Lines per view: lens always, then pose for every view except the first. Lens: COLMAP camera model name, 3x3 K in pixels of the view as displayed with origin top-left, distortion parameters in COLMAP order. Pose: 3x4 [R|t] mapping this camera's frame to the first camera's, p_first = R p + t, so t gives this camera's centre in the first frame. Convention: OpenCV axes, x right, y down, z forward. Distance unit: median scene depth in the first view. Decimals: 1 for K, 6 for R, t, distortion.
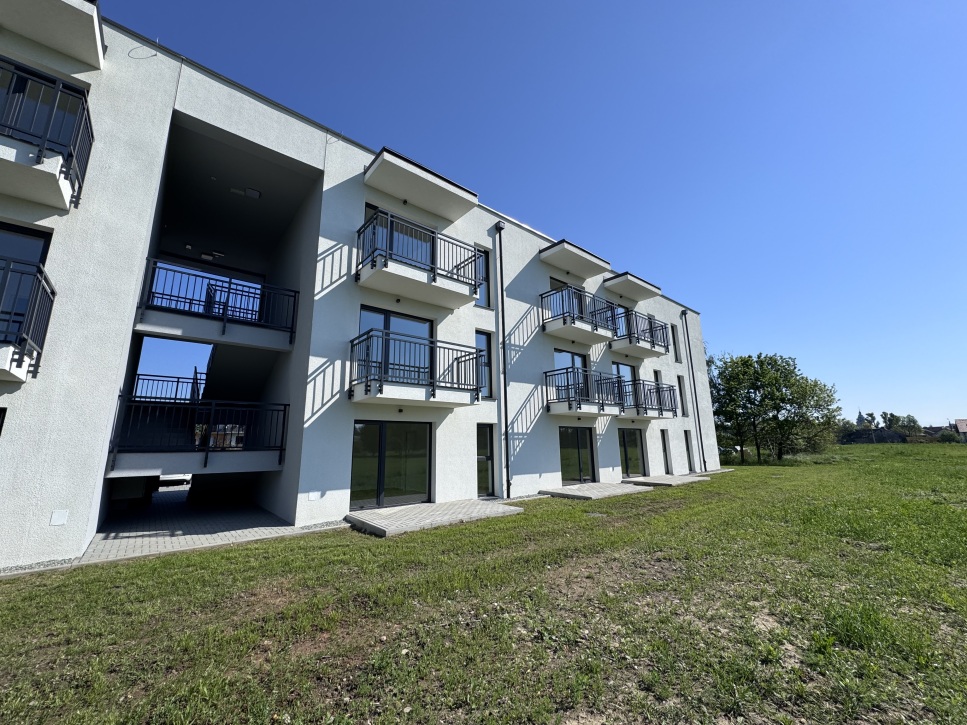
lens RADIAL K [[387.8, 0, 484.3], [0, 387.8, 356.6], [0, 0, 1]] dist [-0.001076, -0.000068]
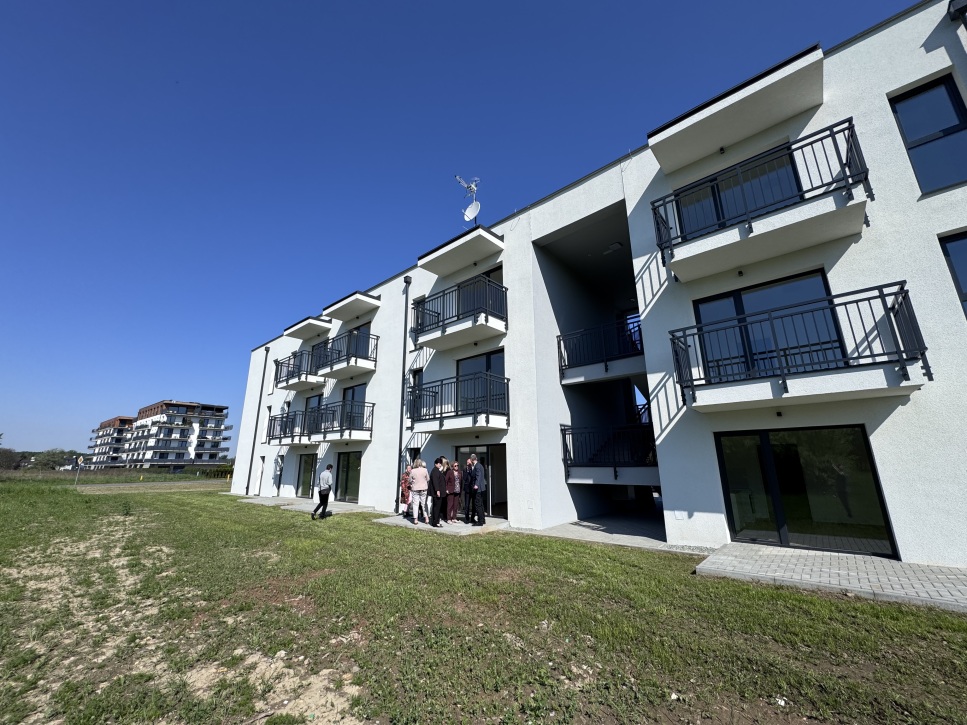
lens RADIAL K [[386.3, 0, 483.5], [0, 386.3, 362.5], [0, 0, 1]] dist [-0.000402, 0.000176]
pose [[0.153524, -0.242457, -0.957938, 0.471718], [0.223002, 0.952923, -0.205448, 0.081723], [0.962653, -0.182081, 0.200364, 0.385465]]
